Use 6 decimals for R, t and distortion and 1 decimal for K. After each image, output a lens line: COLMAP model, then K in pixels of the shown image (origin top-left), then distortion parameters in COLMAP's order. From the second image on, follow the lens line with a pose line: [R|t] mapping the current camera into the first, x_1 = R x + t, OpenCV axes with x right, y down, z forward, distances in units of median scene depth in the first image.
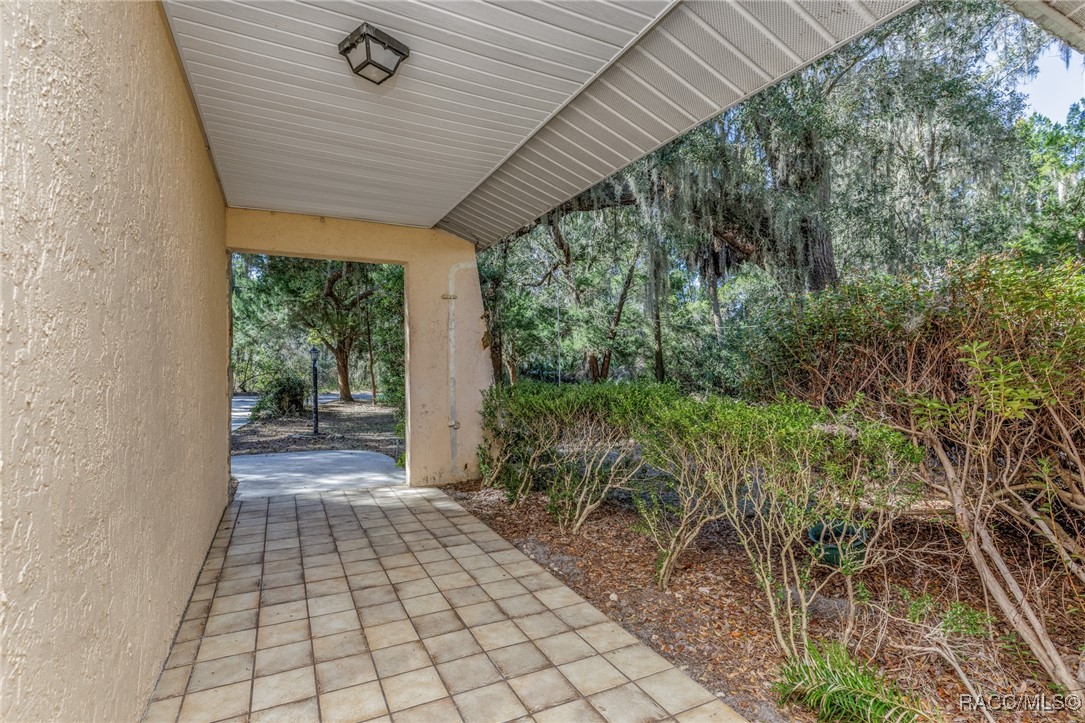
lens RADIAL K [[510.8, 0, 542.5], [0, 510.8, 361.5], [0, 0, 1]] dist [-0.000035, -0.000005]
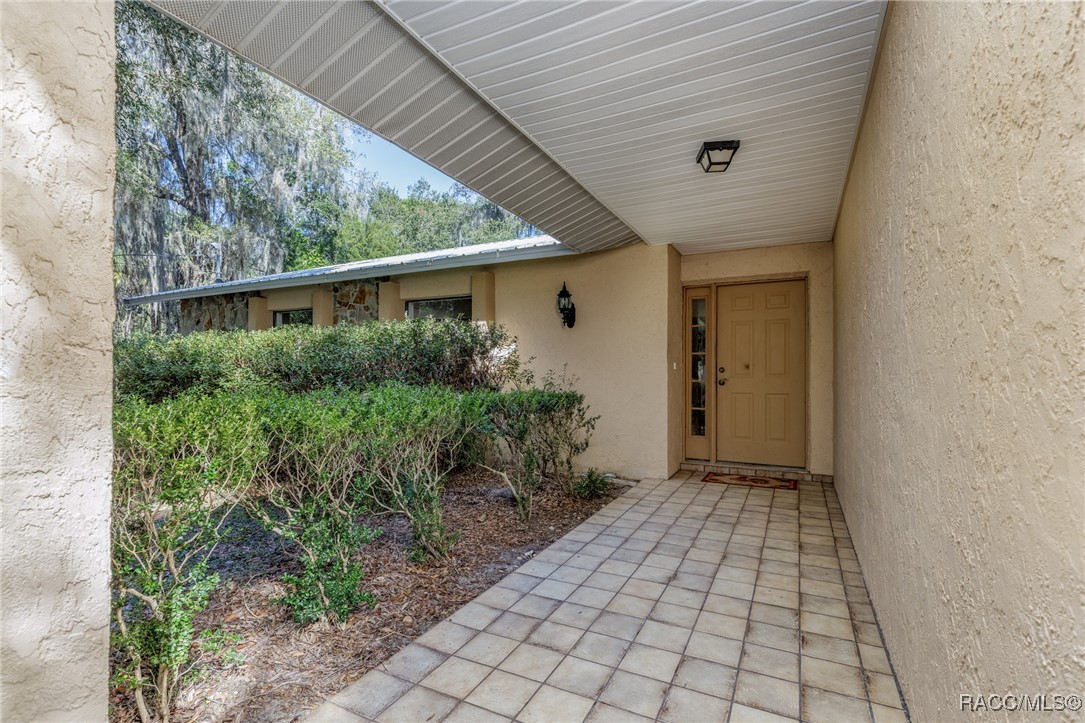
lens RADIAL K [[510.8, 0, 542.5], [0, 510.8, 361.5], [0, 0, 1]] dist [-0.000035, -0.000005]
pose [[-0.590632, 0.014550, 0.806810, -0.933648], [-0.012913, 0.999539, -0.027479, 0.035537], [-0.806838, -0.026649, -0.590172, 1.751470]]
